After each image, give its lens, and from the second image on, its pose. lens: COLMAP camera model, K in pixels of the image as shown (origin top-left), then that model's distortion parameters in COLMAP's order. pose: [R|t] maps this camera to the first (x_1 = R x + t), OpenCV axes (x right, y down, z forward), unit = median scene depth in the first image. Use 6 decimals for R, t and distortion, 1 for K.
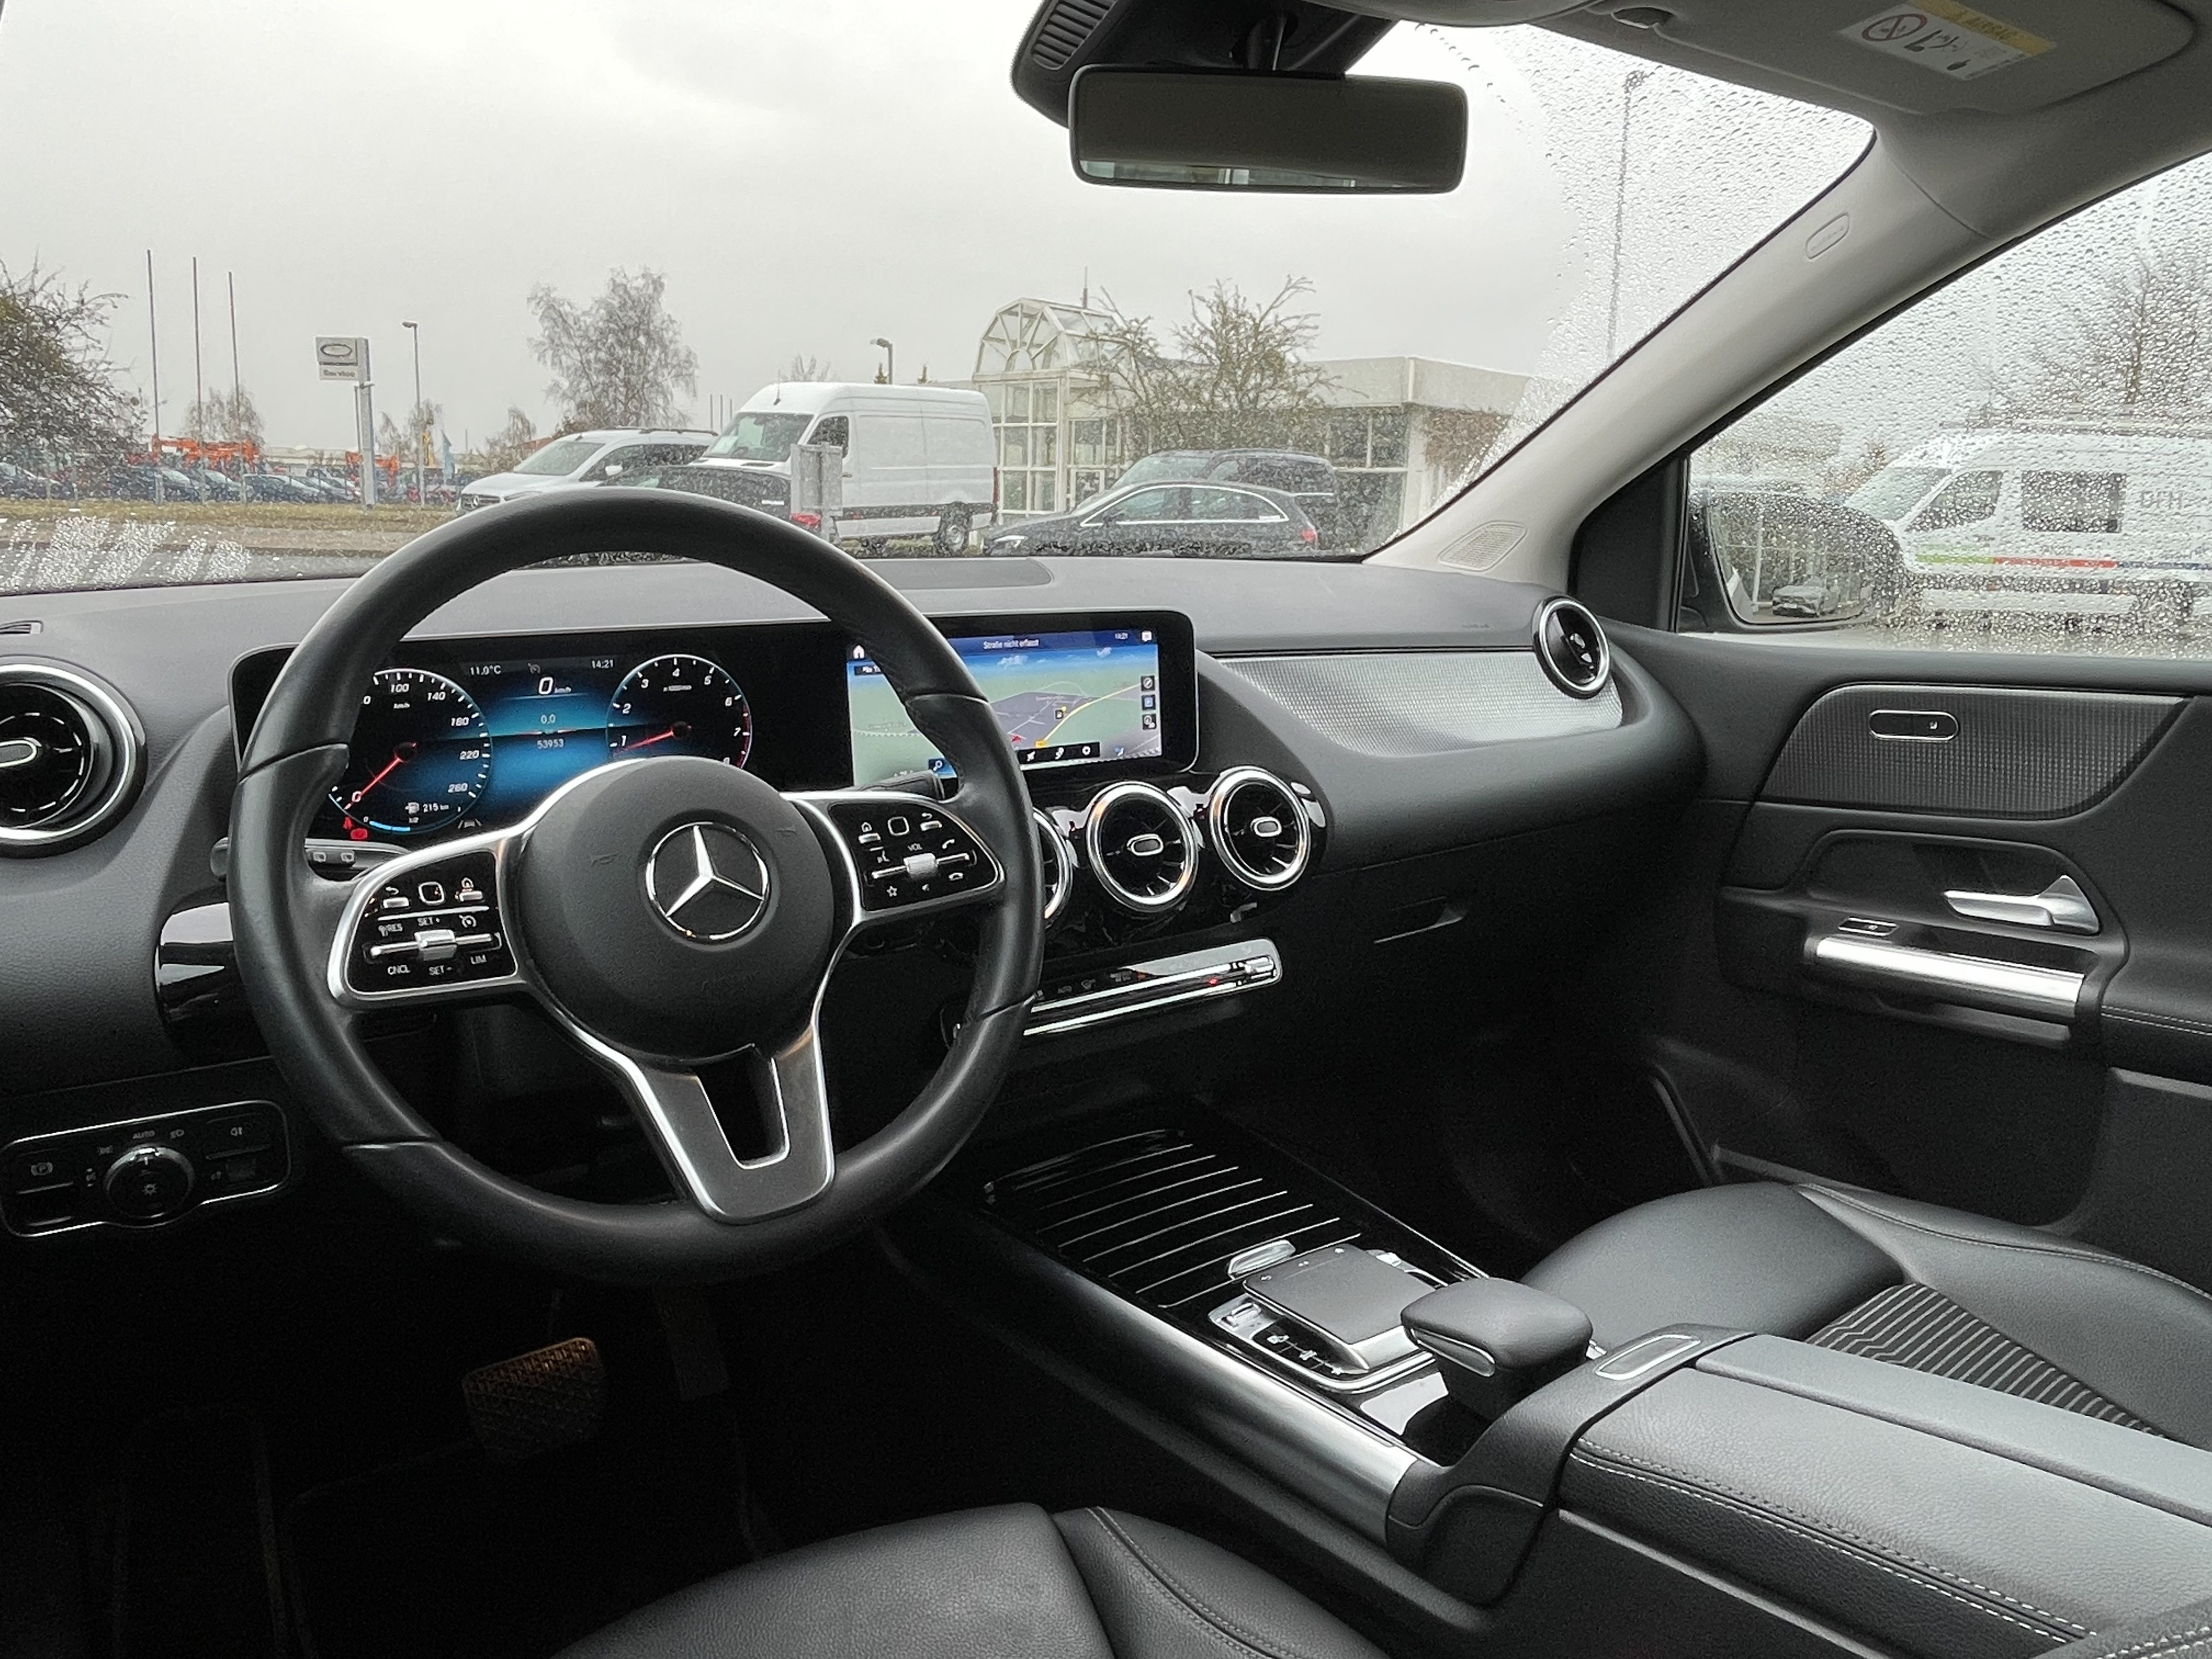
lens RADIAL K [[1529.3, 0, 1095.2], [0, 1529.3, 817.3], [0, 0, 1]] dist [-0.007041, 0.003728]
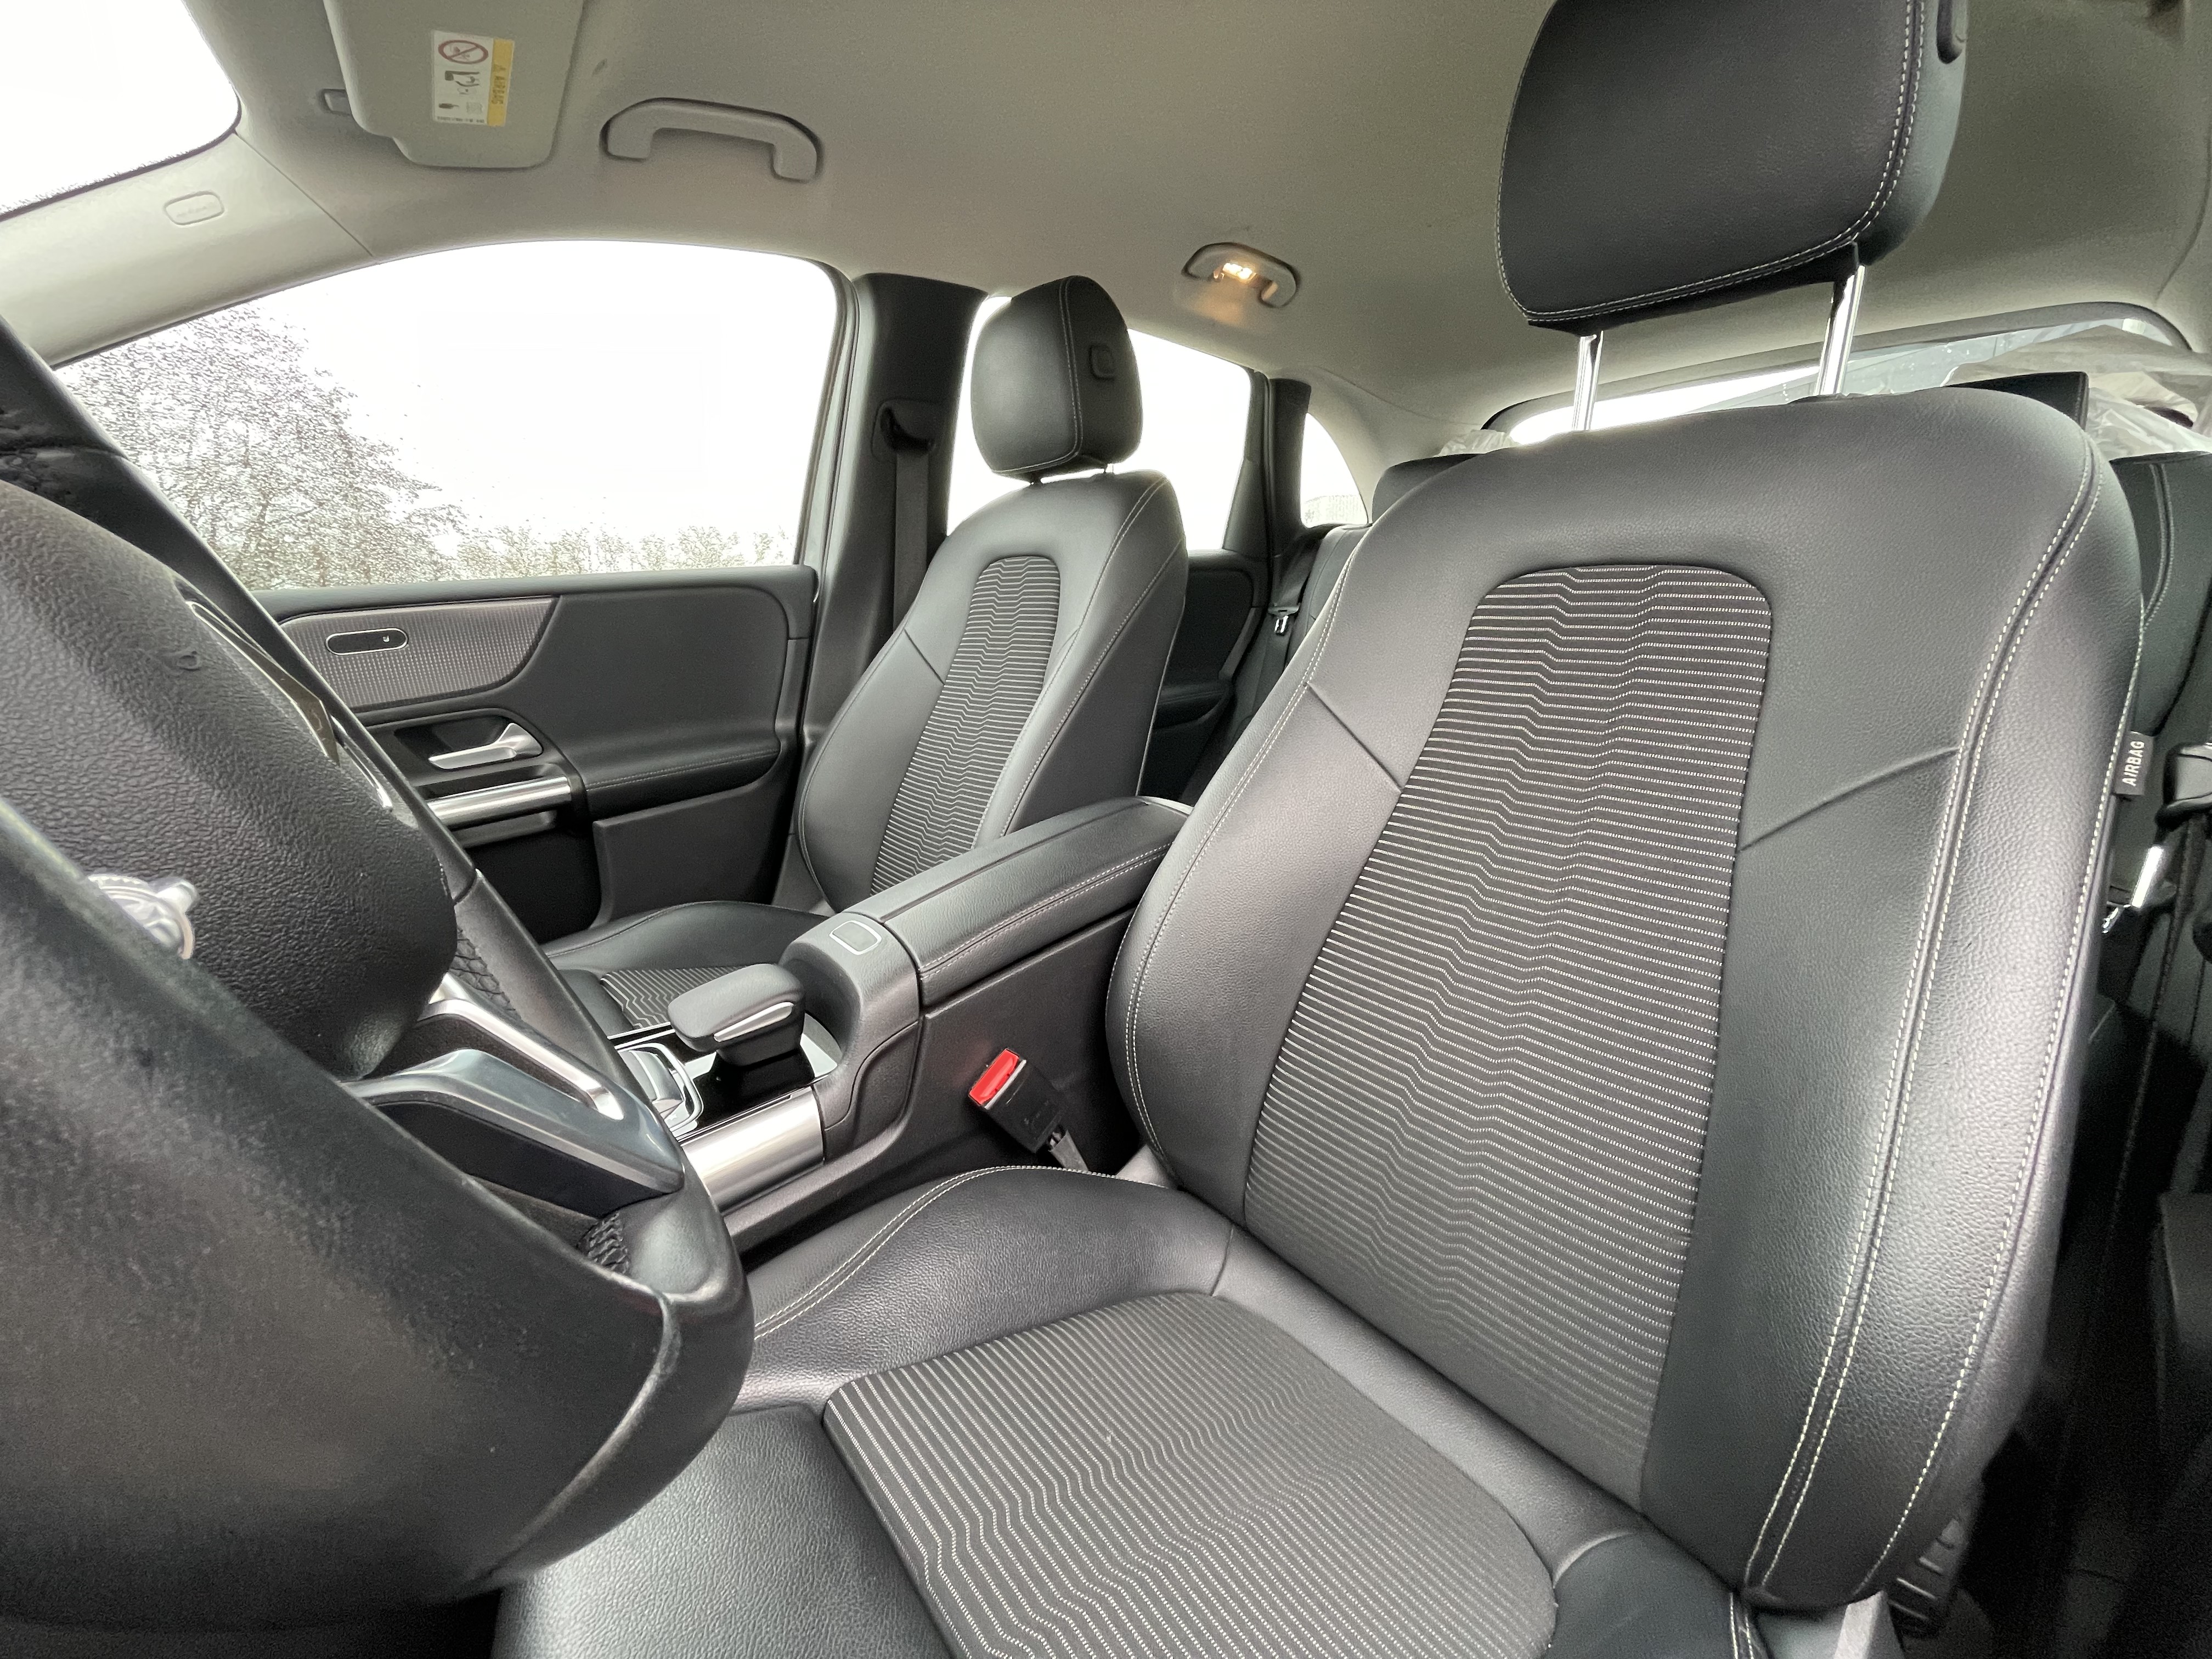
lens RADIAL K [[893.6, 0, 1086.7], [0, 893.6, 829.0], [0, 0, 1]] dist [0.003788, -0.000164]
pose [[-0.044307, -0.255488, 0.965796, -0.017506], [0.222199, 0.940010, 0.258860, 0.001865], [-0.973994, 0.226068, 0.015120, 0.023722]]
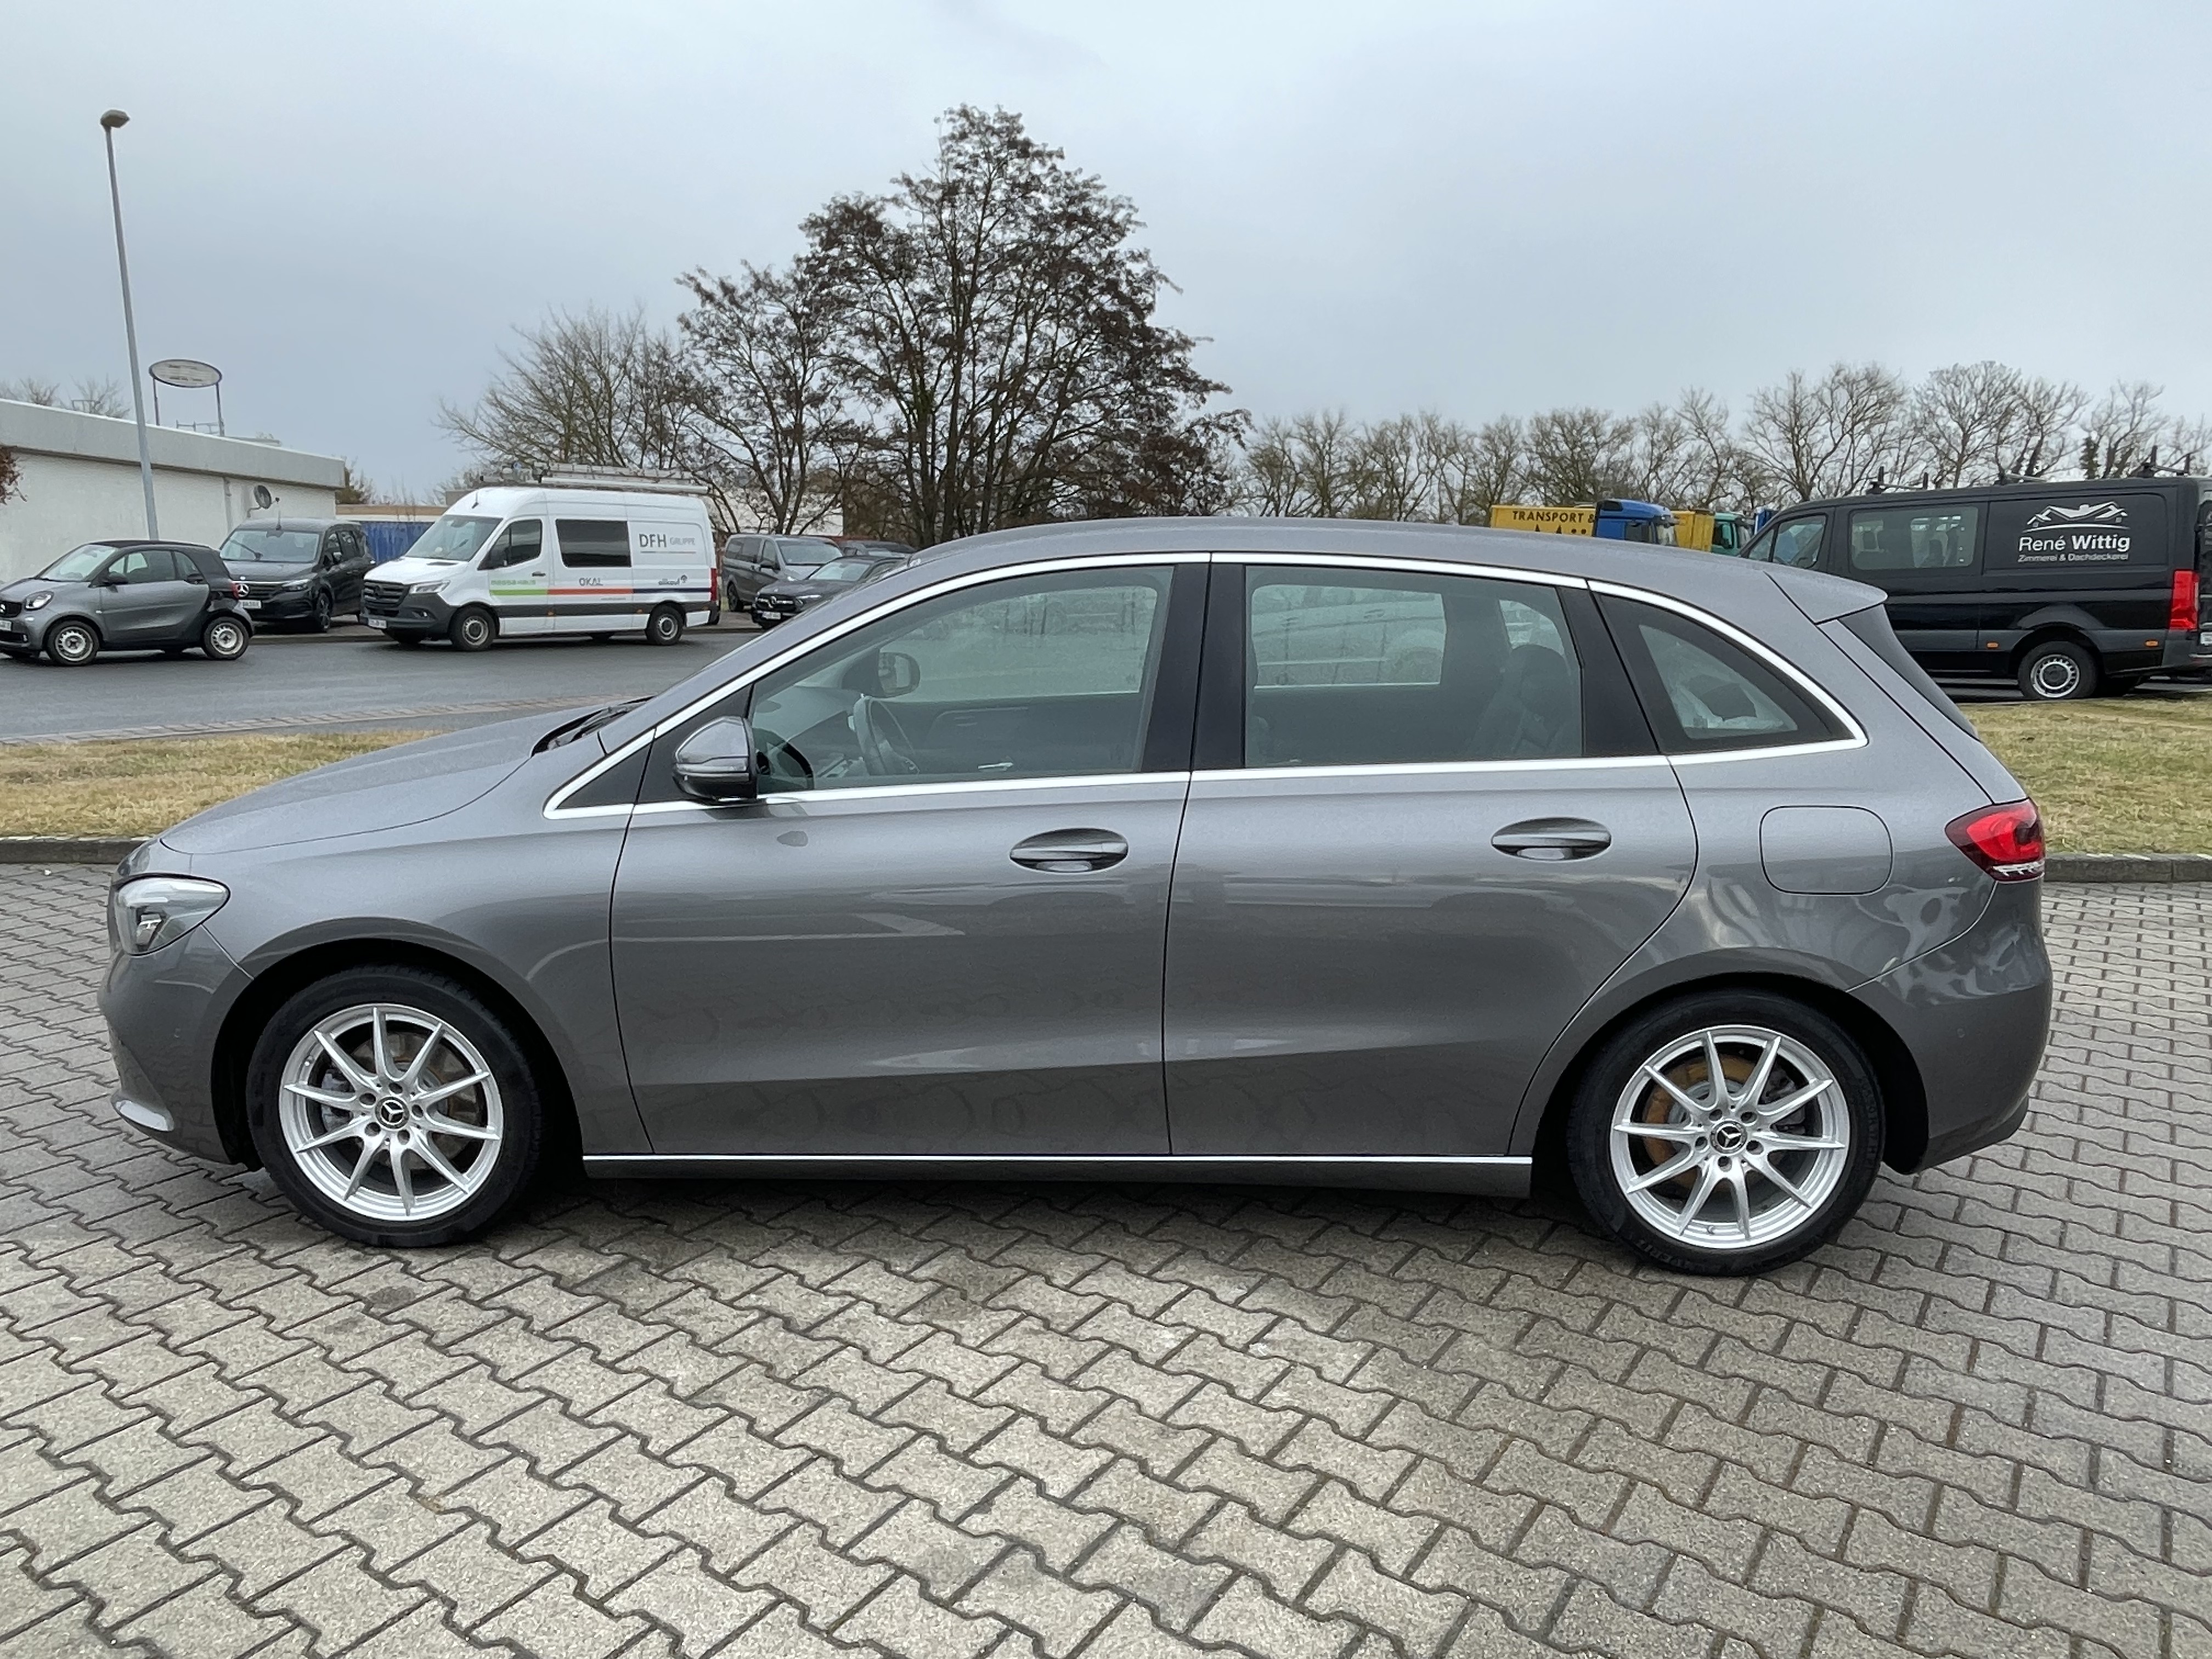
lens RADIAL K [[1529.3, 0, 1087.7], [0, 1529.3, 841.7], [0, 0, 1]] dist [-0.007041, 0.003728]
pose [[0.609793, -0.164810, 0.775235, -0.131955], [0.161151, 0.983490, 0.082324, -0.001998], [-0.776004, 0.074729, 0.626285, -0.092232]]
